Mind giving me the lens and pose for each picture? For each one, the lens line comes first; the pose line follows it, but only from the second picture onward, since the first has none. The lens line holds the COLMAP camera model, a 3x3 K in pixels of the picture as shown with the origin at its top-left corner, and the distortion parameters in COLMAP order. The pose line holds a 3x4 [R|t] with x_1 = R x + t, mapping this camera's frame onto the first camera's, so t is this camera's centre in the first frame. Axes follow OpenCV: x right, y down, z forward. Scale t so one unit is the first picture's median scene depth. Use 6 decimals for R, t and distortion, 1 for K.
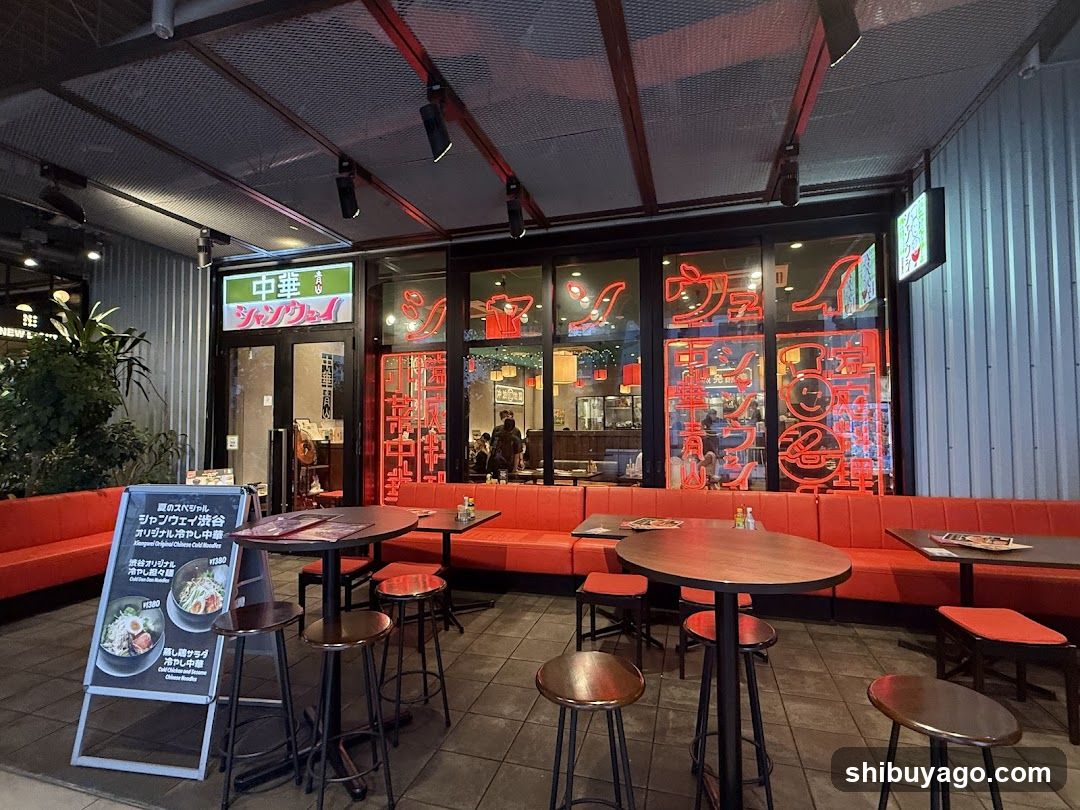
lens RADIAL K [[520.8, 0, 540.0], [0, 520.8, 405.0], [0, 0, 1]] dist [-0.001075, 0.000084]
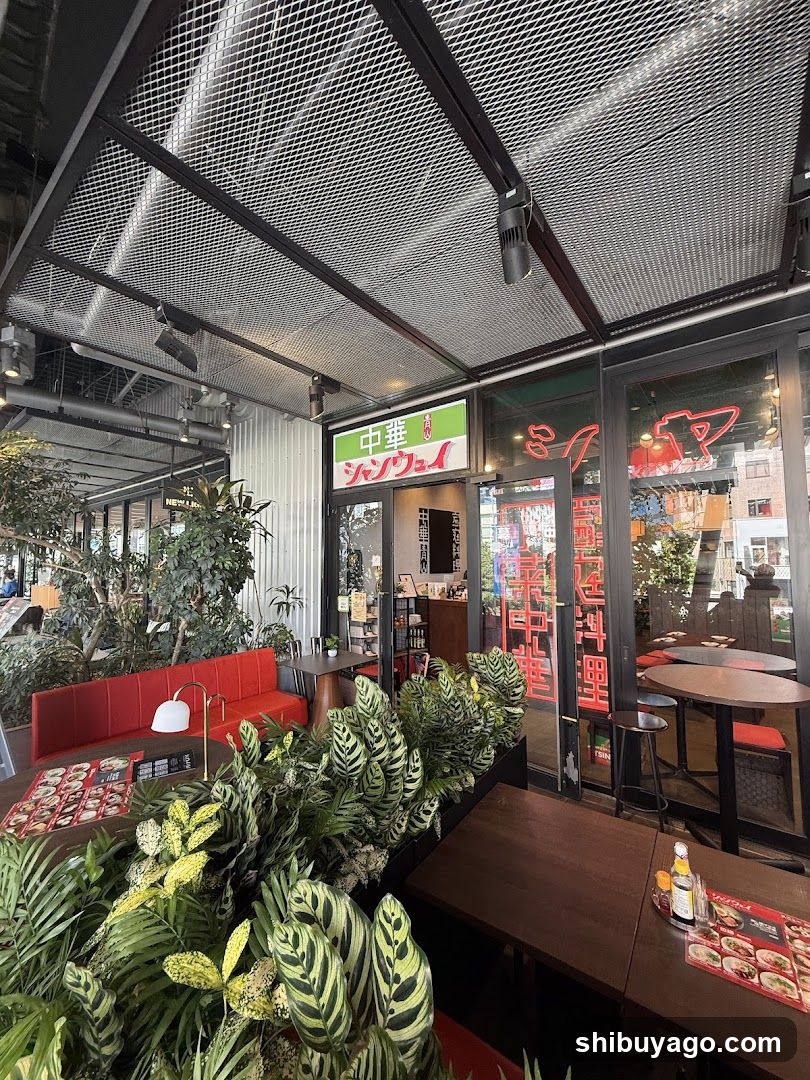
lens RADIAL K [[432.7, 0, 405.0], [0, 432.7, 540.0], [0, 0, 1]] dist [0.000482, 0.000305]
pose [[0.930704, -0.021148, -0.365161, -0.193088], [0.015737, 0.999718, -0.017788, -0.031499], [0.365434, 0.010809, 0.930774, 0.299739]]
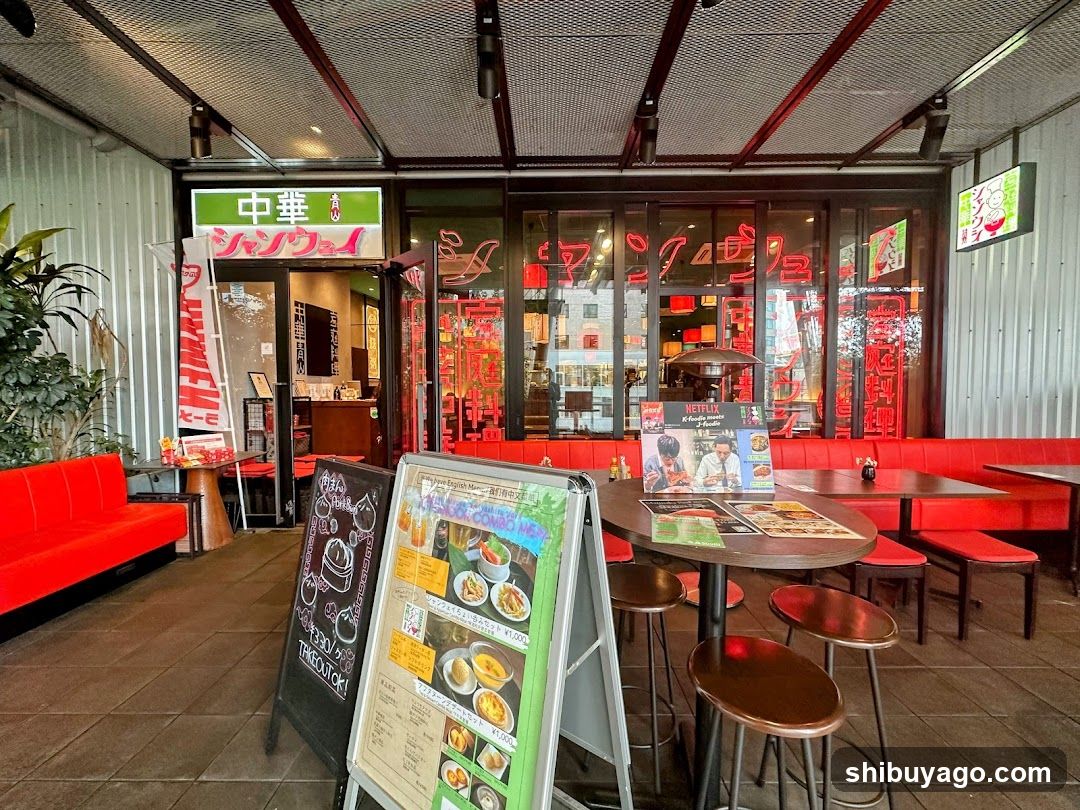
lens RADIAL K [[432.7, 0, 540.0], [0, 432.7, 405.0], [0, 0, 1]] dist [0.000482, 0.000305]
pose [[0.961612, -0.010832, 0.274200, -0.297110], [-0.011569, 0.996732, 0.079950, 0.020492], [-0.274170, -0.080053, 0.958344, 0.214934]]
